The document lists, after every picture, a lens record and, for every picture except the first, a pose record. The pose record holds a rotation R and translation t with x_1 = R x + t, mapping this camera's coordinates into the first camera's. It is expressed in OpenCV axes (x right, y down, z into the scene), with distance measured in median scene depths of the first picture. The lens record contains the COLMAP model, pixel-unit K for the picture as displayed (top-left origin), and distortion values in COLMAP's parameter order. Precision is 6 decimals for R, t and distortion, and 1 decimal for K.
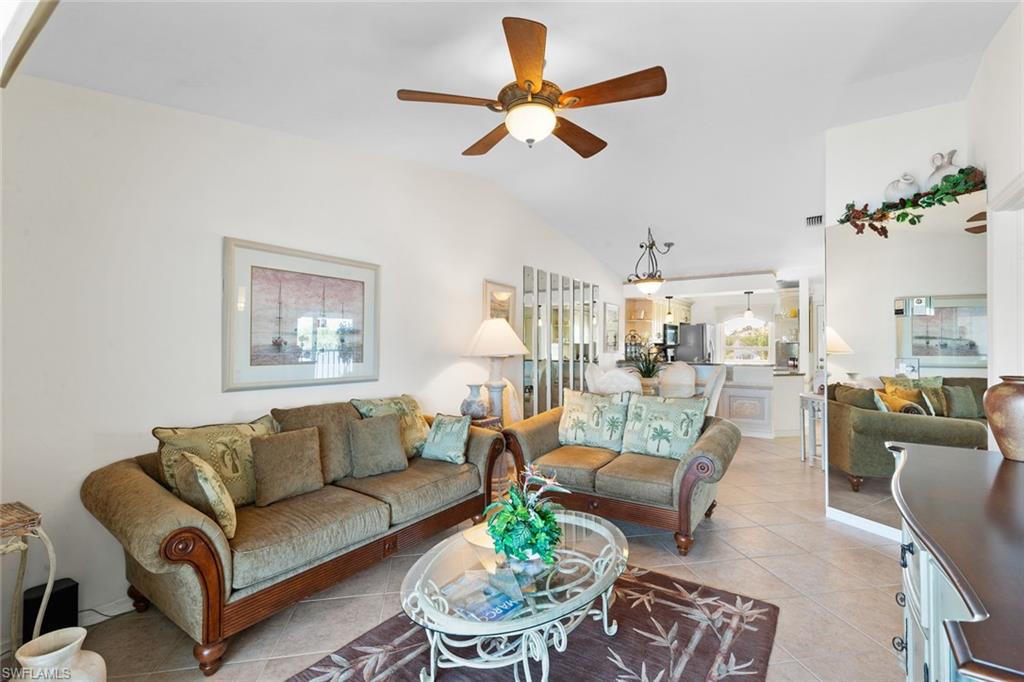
lens RADIAL K [[463.9, 0, 514.0], [0, 463.9, 341.5], [0, 0, 1]] dist [0.006189, -0.000049]
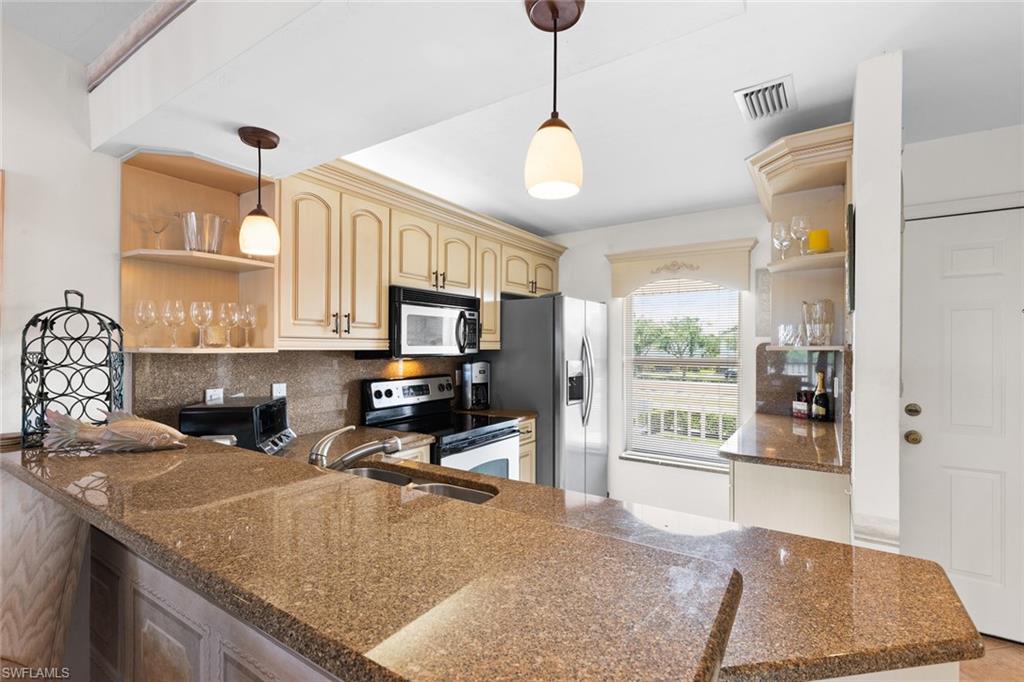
lens RADIAL K [[462.0, 0, 516.8], [0, 462.0, 345.0], [0, 0, 1]] dist [0.010314, -0.000062]
pose [[0.999733, 0.004082, 0.022748, 0.917470], [-0.004269, 0.999957, 0.008205, -0.005071], [-0.022713, -0.008300, 0.999708, 1.606273]]
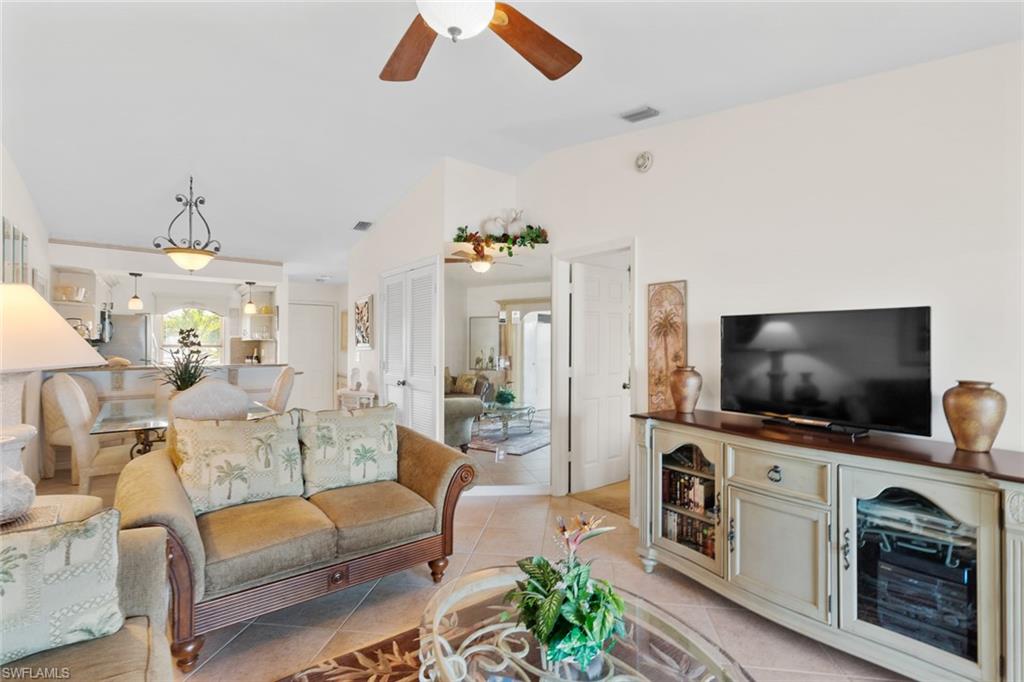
lens RADIAL K [[468.0, 0, 520.9], [0, 468.0, 345.3], [0, 0, 1]] dist [0.001688, -0.000106]
pose [[0.302934, -0.000879, 0.953011, -0.347170], [-0.015974, 0.999854, 0.006000, -0.002143], [-0.952878, -0.017041, 0.302876, 0.449803]]
